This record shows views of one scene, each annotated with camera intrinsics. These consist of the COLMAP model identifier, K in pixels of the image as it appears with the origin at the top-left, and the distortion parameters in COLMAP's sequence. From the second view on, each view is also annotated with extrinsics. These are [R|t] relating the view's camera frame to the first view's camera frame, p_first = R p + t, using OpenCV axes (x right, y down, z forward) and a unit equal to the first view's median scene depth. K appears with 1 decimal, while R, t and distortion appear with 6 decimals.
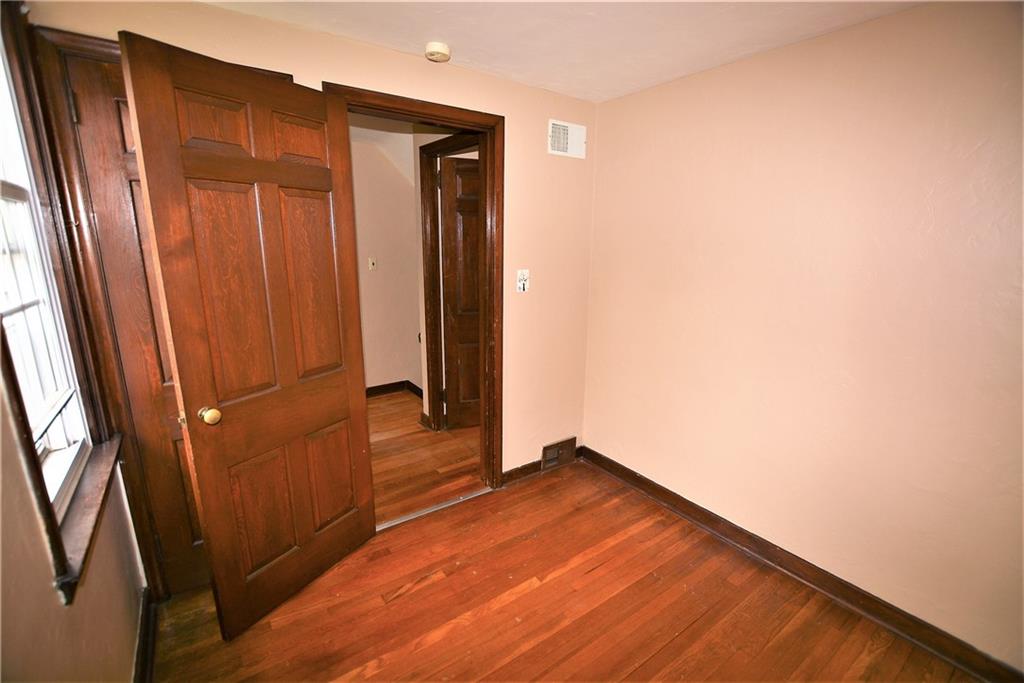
lens RADIAL K [[453.1, 0, 515.9], [0, 453.1, 344.3], [0, 0, 1]] dist [-0.026134, 0.000923]
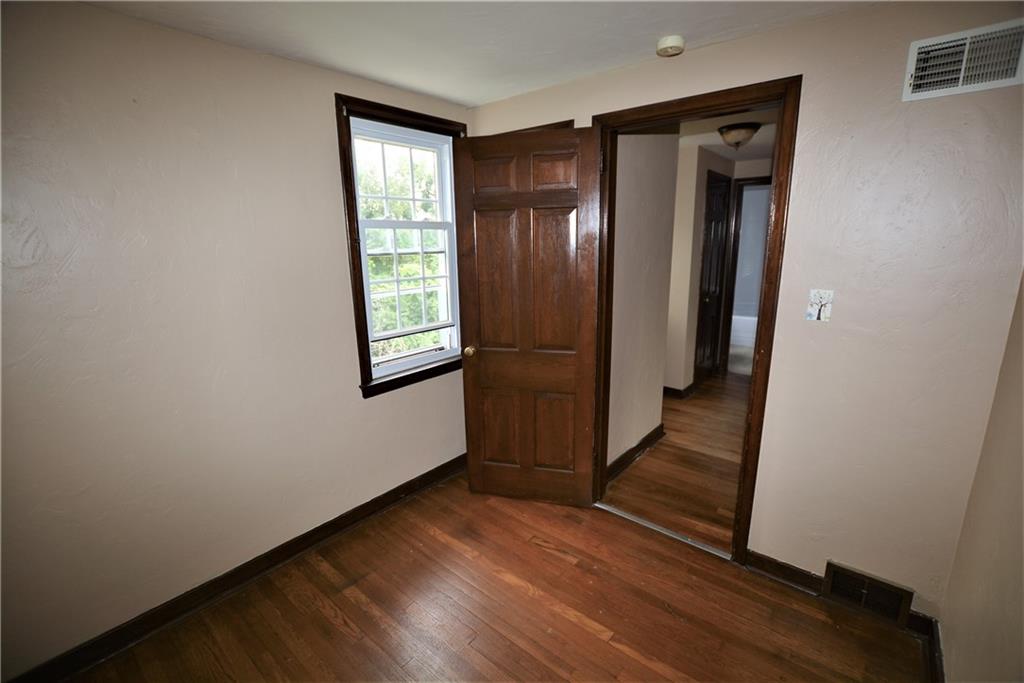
lens RADIAL K [[453.1, 0, 514.7], [0, 453.1, 344.1], [0, 0, 1]] dist [-0.026134, 0.000923]
pose [[0.246768, 0.203821, -0.947398, 0.710210], [-0.202829, 0.966841, 0.155173, -0.121881], [0.947611, 0.153868, 0.279927, 0.492530]]
